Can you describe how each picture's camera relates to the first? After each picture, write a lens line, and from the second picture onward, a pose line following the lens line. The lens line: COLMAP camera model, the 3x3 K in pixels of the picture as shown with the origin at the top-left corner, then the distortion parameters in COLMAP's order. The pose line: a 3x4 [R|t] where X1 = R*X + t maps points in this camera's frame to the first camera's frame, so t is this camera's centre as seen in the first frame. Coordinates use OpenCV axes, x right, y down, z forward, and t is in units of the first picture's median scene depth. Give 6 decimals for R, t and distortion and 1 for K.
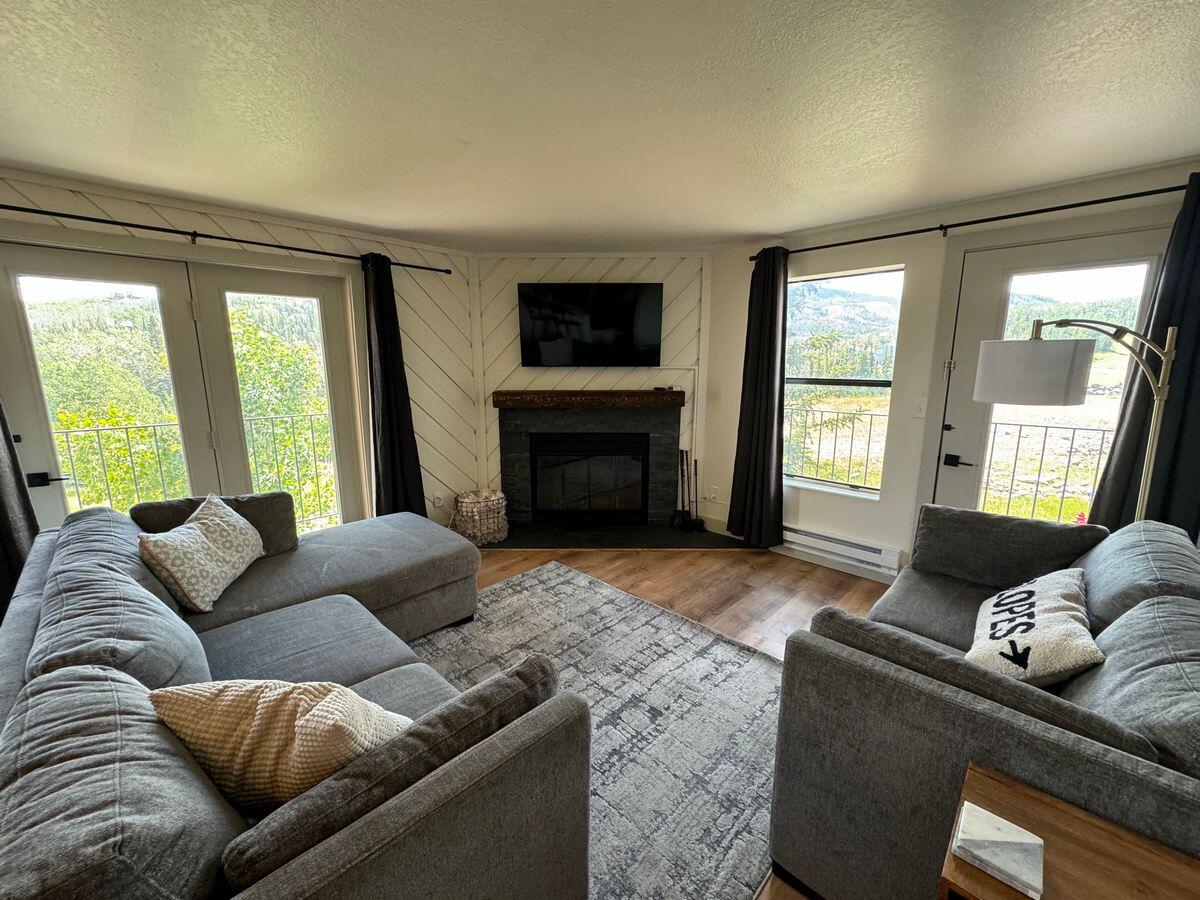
lens RADIAL K [[477.2, 0, 597.7], [0, 477.2, 448.6], [0, 0, 1]] dist [-0.002594, 0.001511]
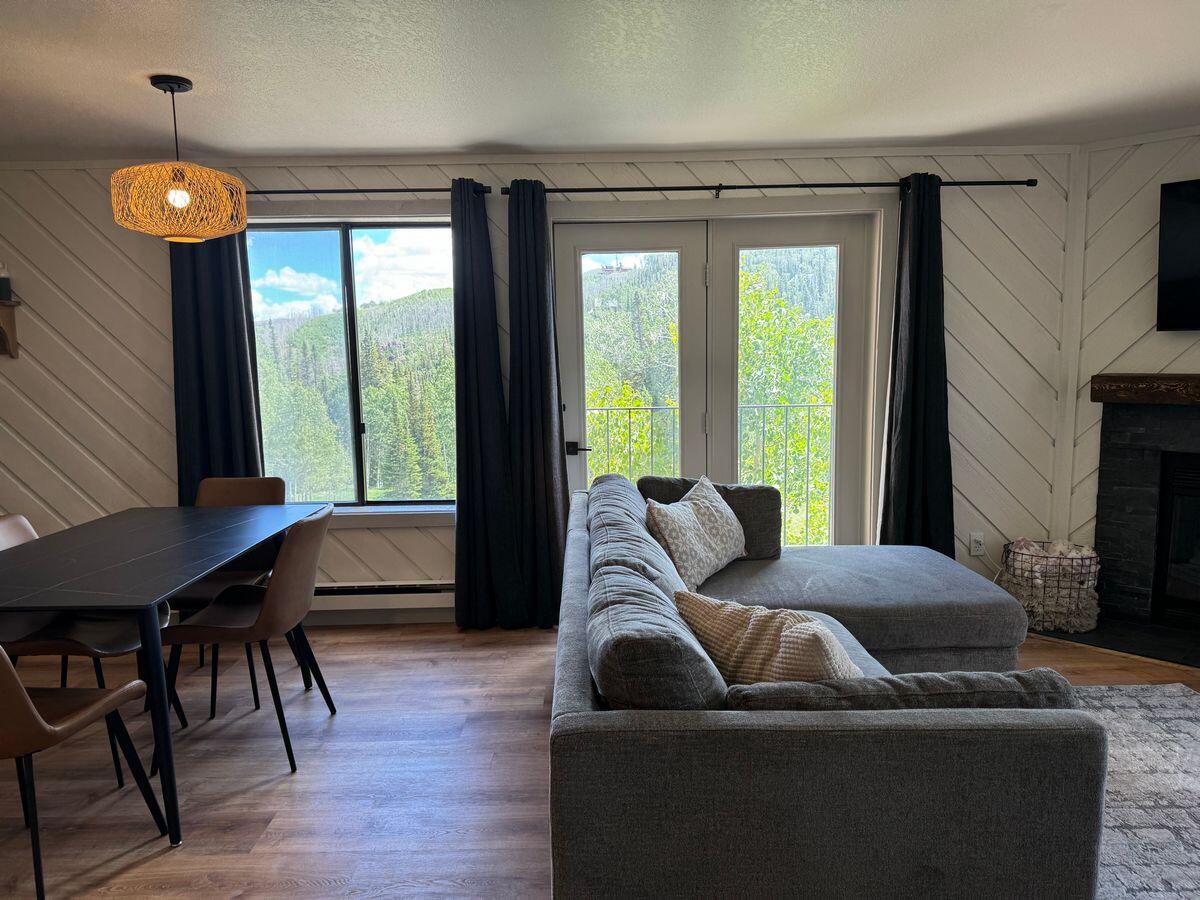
lens RADIAL K [[841.6, 0, 594.1], [0, 841.6, 453.9], [0, 0, 1]] dist [0.061781, -0.068450]
pose [[0.707423, 0.075496, -0.702746, 0.106823], [-0.112497, 0.993631, -0.006501, 0.063355], [0.697780, 0.083656, 0.711411, -0.193604]]
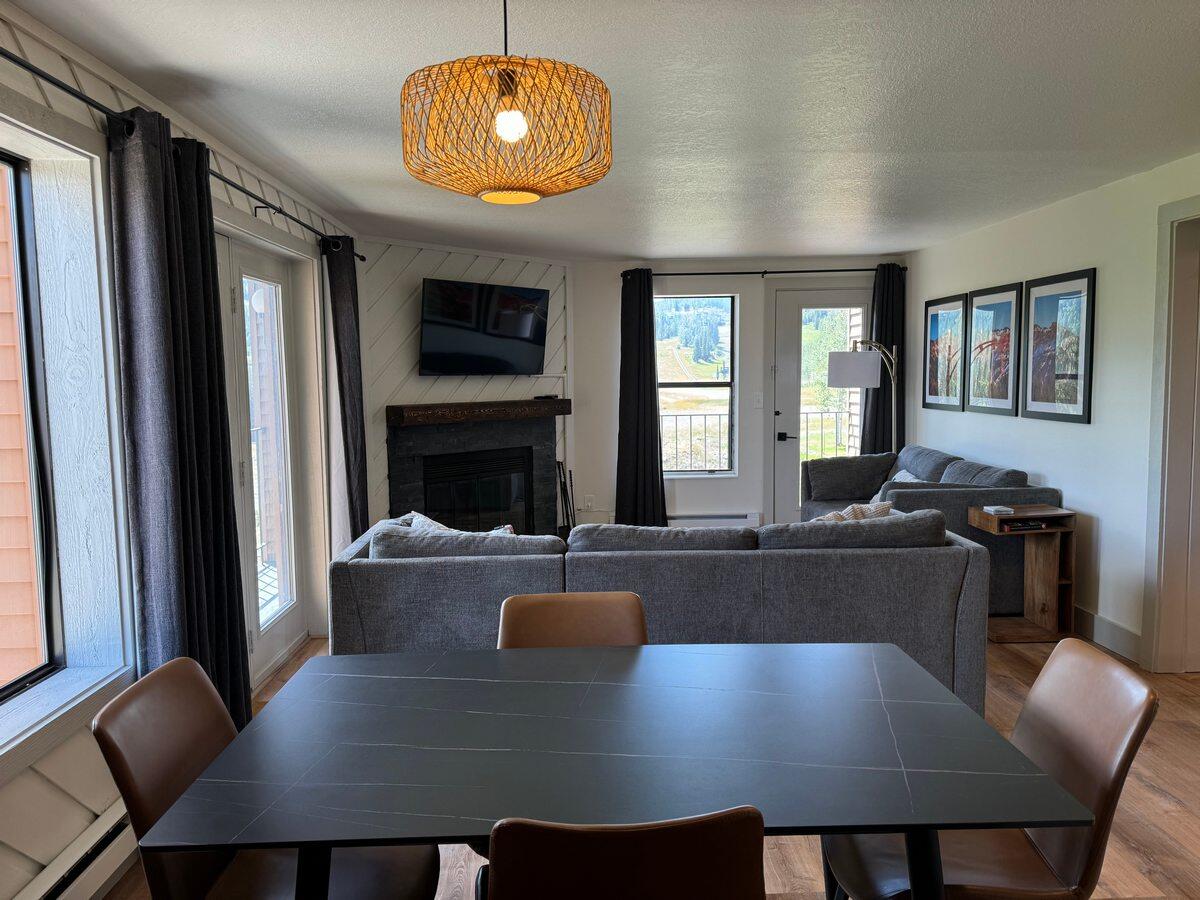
lens RADIAL K [[841.6, 0, 590.2], [0, 841.6, 453.2], [0, 0, 1]] dist [0.061781, -0.068450]
pose [[0.687232, -0.076321, 0.722418, -1.246035], [0.144548, 0.988946, -0.033029, 0.063878], [-0.711912, 0.127123, 0.690667, -0.251142]]
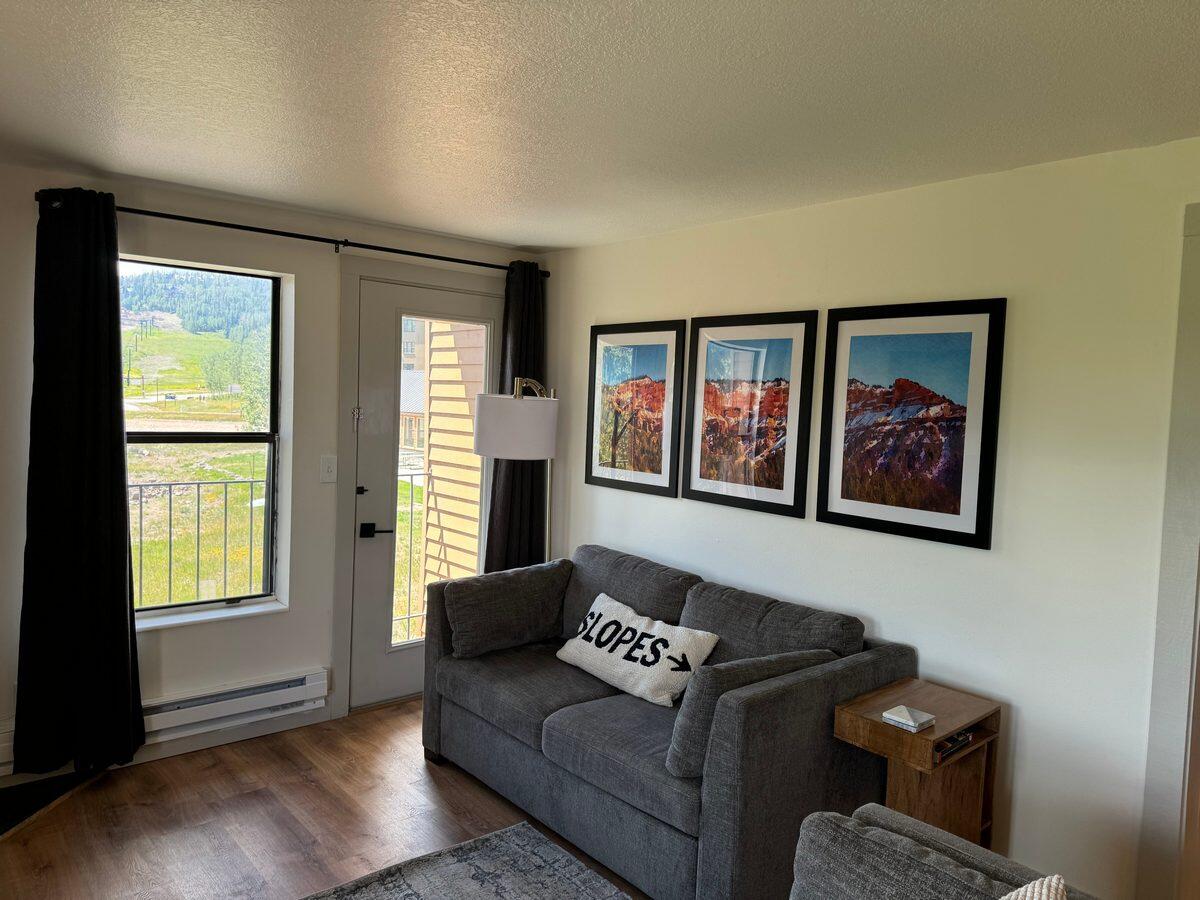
lens RADIAL K [[841.6, 0, 597.4], [0, 841.6, 446.9], [0, 0, 1]] dist [0.061781, -0.068450]
pose [[0.082124, -0.053036, 0.995210, -0.559712], [0.141511, 0.989086, 0.041032, -0.104322], [-0.986524, 0.137463, 0.088733, 0.420746]]
